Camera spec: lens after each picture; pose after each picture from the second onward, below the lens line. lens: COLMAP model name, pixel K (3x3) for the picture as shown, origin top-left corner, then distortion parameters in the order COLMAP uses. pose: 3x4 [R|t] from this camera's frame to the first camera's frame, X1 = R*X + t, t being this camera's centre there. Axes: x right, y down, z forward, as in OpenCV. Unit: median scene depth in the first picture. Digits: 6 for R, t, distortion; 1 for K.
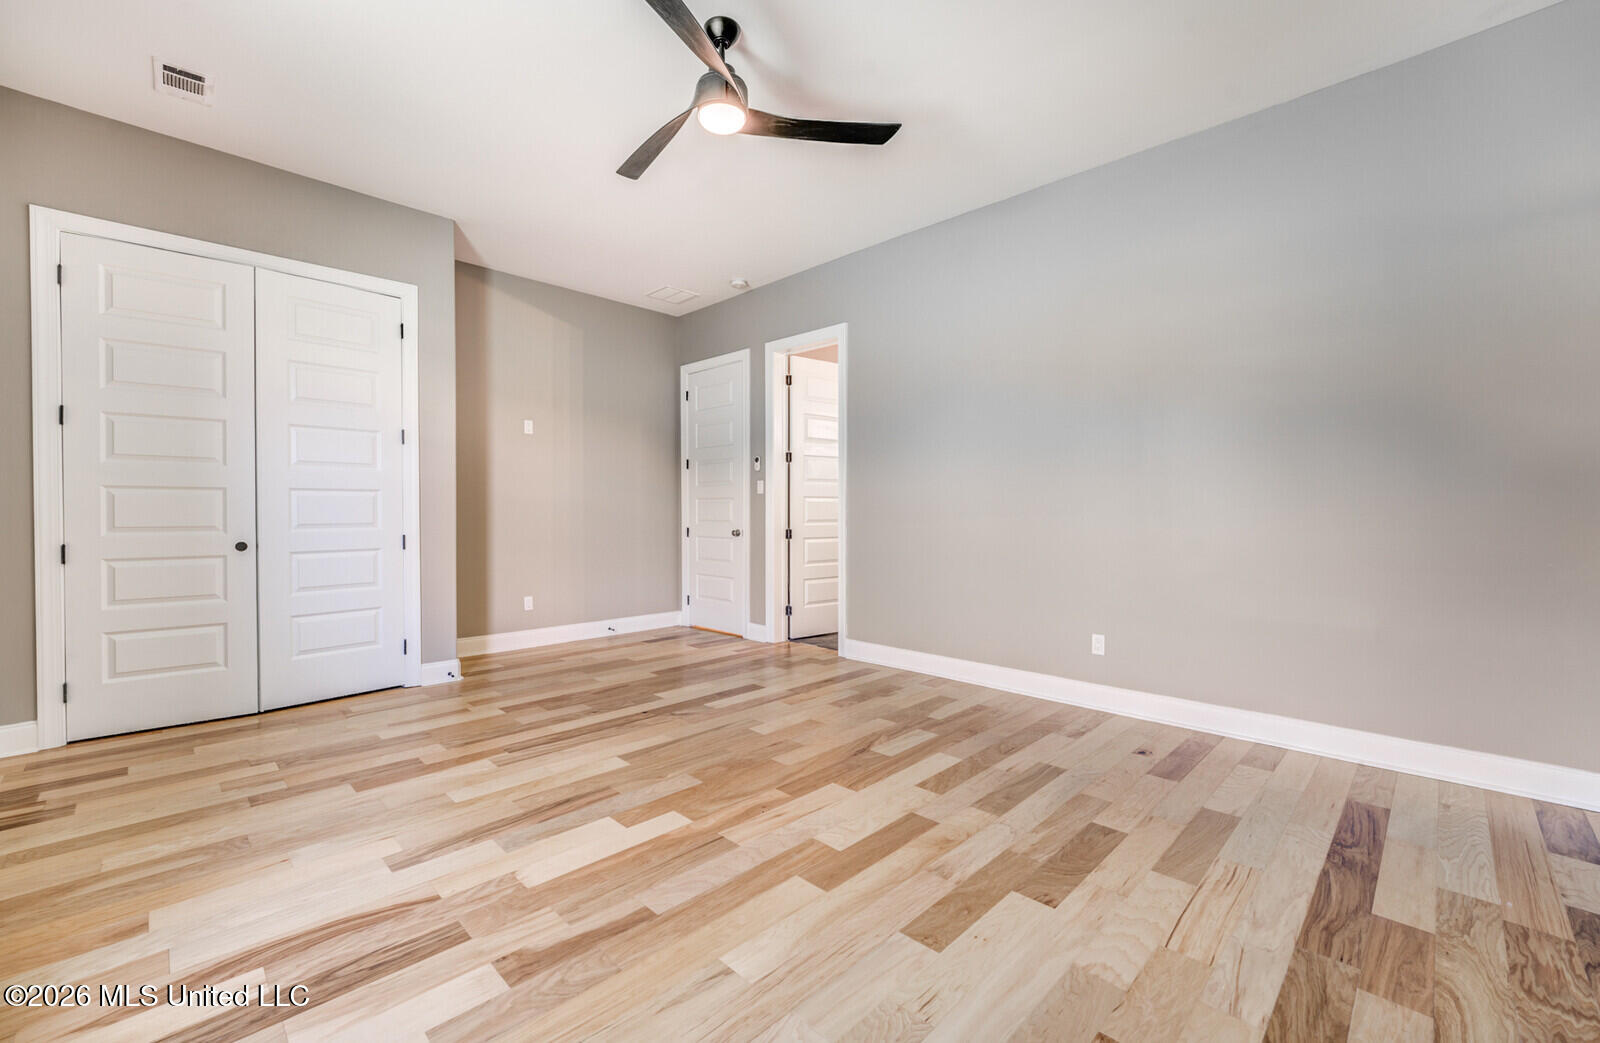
lens RADIAL K [[647.0, 0, 801.6], [0, 647.0, 512.1], [0, 0, 1]] dist [-0.003380, -0.000197]
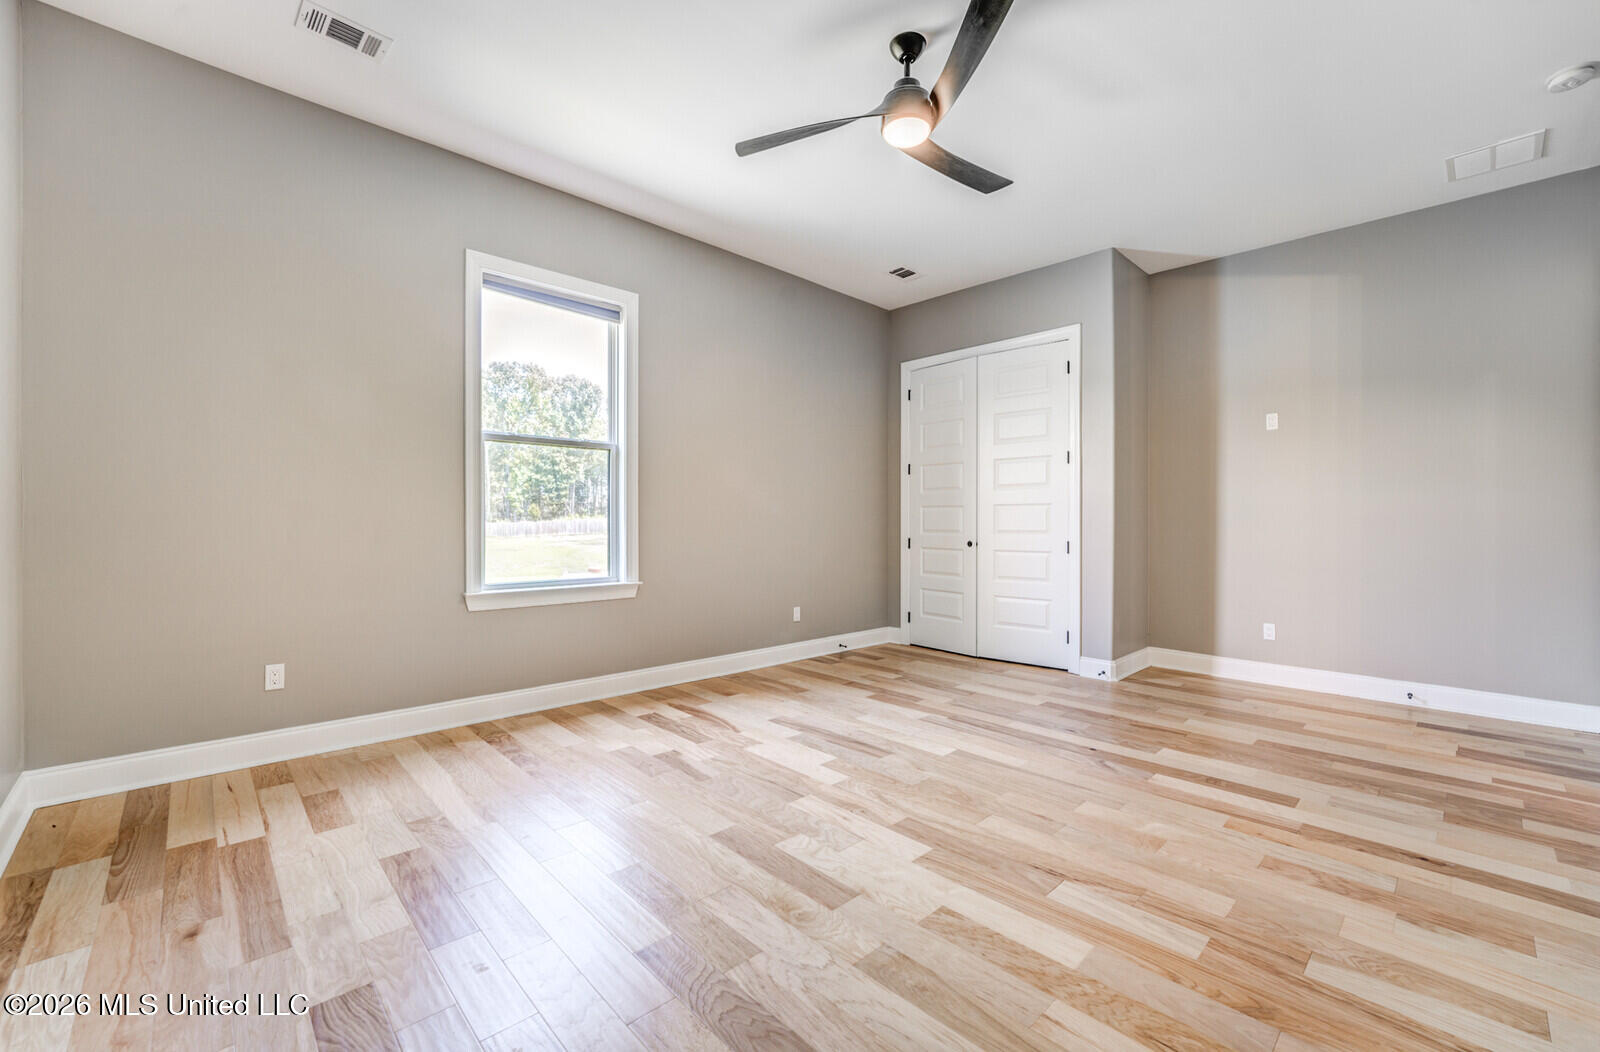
lens RADIAL K [[658.4, 0, 815.6], [0, 658.4, 517.6], [0, 0, 1]] dist [-0.014819, -0.000329]
pose [[-0.016455, -0.004935, -0.999852, 0.775321], [-0.005147, 0.999975, -0.004851, 0.000555], [0.999851, 0.005067, -0.016480, 0.749414]]
